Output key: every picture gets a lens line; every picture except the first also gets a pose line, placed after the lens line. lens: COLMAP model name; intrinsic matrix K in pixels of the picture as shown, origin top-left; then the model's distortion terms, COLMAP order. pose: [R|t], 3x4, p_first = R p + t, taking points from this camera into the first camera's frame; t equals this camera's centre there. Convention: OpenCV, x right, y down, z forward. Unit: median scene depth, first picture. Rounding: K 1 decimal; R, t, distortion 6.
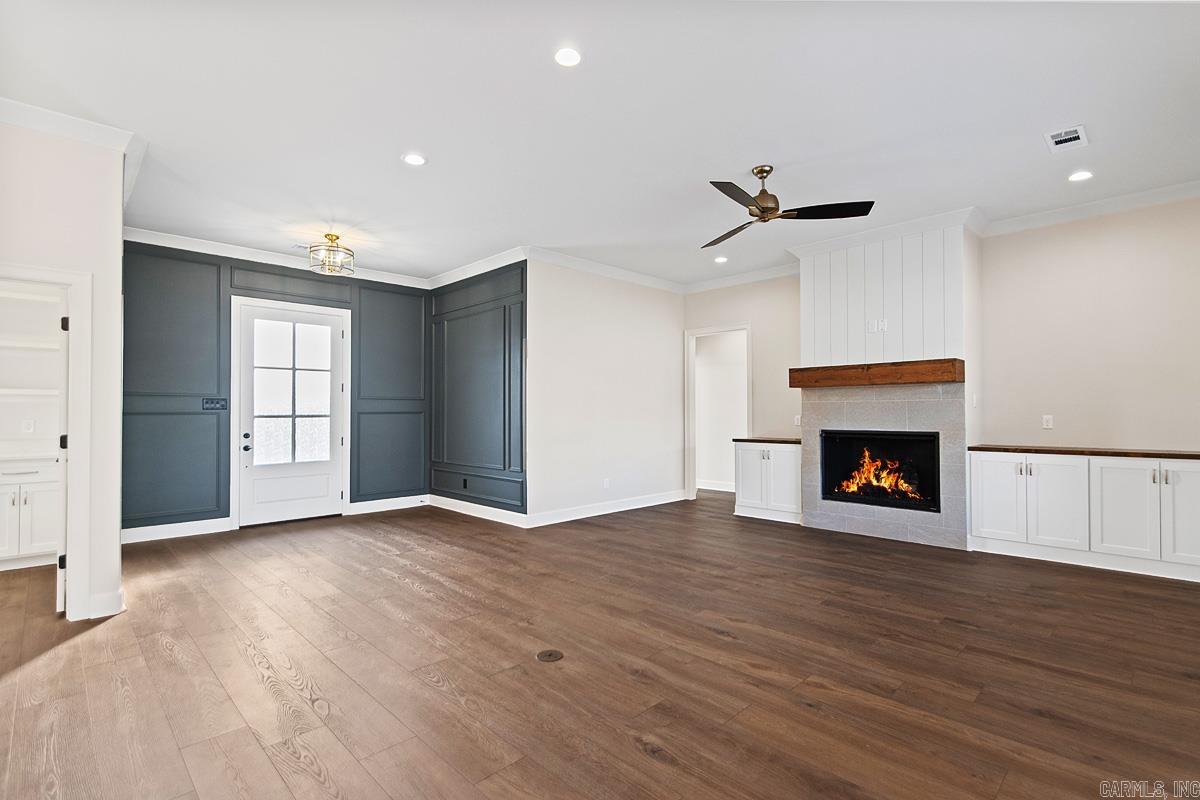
lens RADIAL K [[573.1, 0, 622.6], [0, 573.1, 405.9], [0, 0, 1]] dist [0.008563, -0.006365]
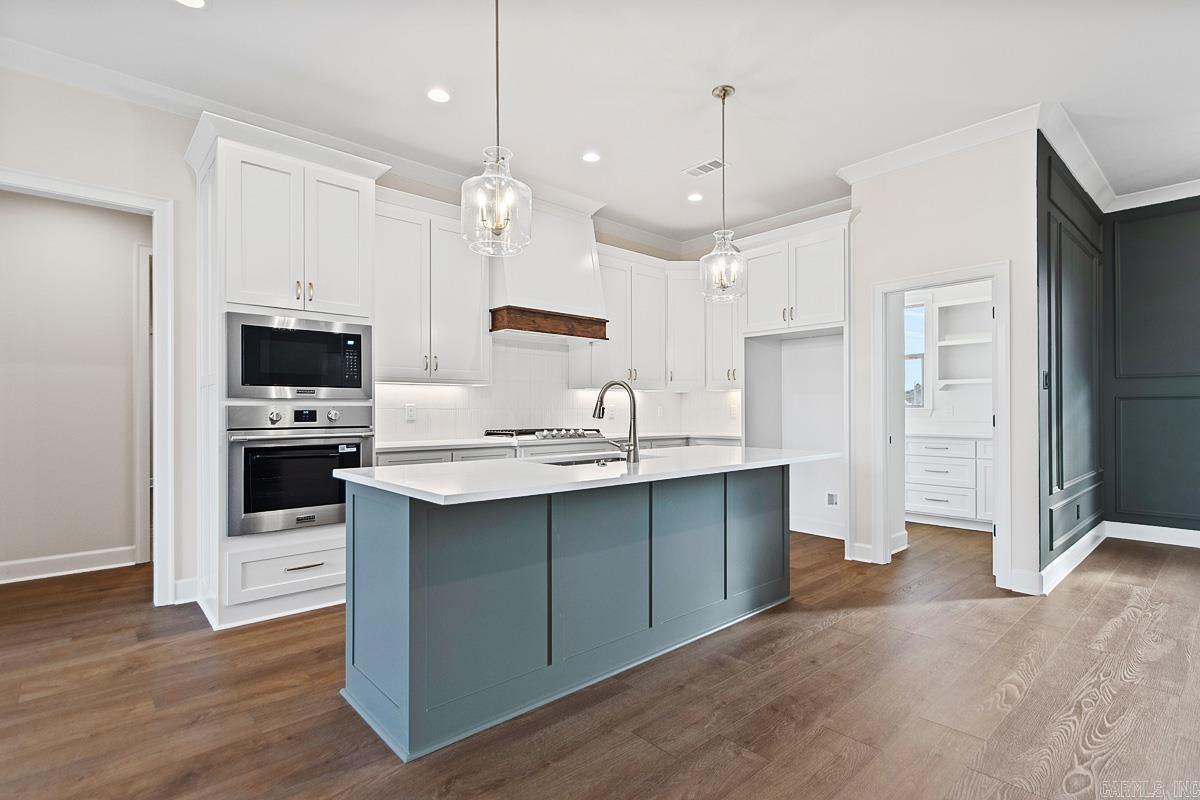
lens RADIAL K [[573.1, 0, 598.9], [0, 573.1, 402.1], [0, 0, 1]] dist [0.008563, -0.006365]
pose [[-0.062995, -0.009454, -0.997969, 0.095644], [0.014846, 0.999836, -0.010409, 0.014100], [0.997903, -0.015471, -0.062845, 0.173718]]
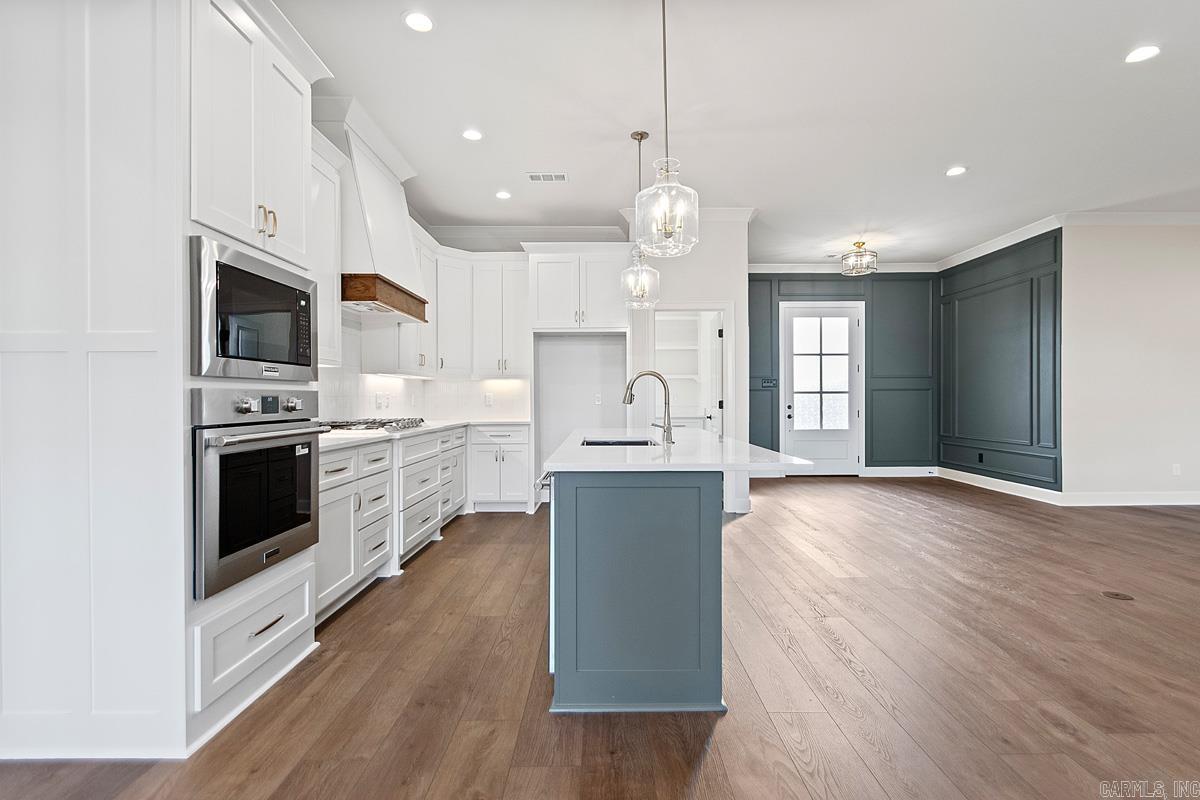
lens RADIAL K [[573.1, 0, 599.5], [0, 573.1, 399.8], [0, 0, 1]] dist [0.008563, -0.006365]
pose [[0.693794, 0.004734, -0.720158, -0.010029], [0.009655, 0.999827, 0.015873, 0.010455], [0.720108, -0.017966, 0.693629, -0.230388]]
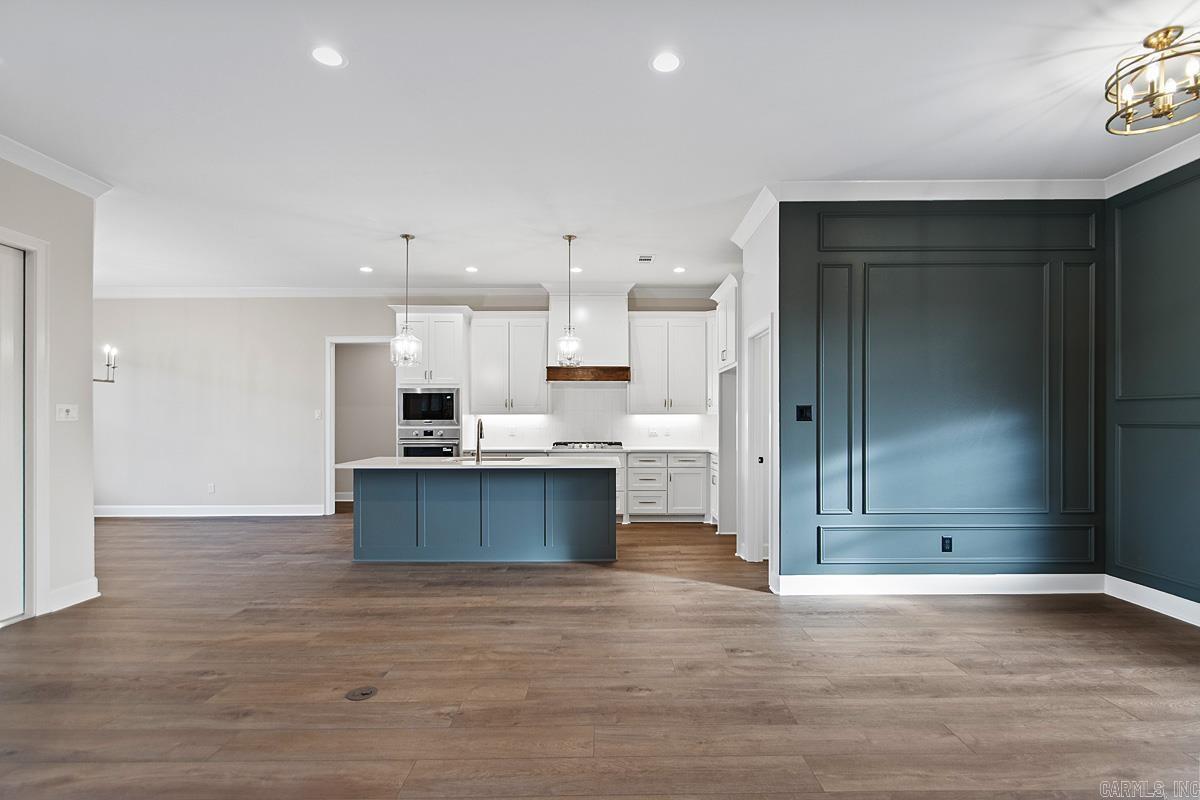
lens RADIAL K [[573.1, 0, 602.2], [0, 573.1, 402.3], [0, 0, 1]] dist [0.008563, -0.006365]
pose [[-0.725452, -0.019126, -0.688007, 0.111504], [0.011032, 0.999162, -0.039408, 0.004725], [0.688184, -0.036179, -0.724633, 0.919870]]
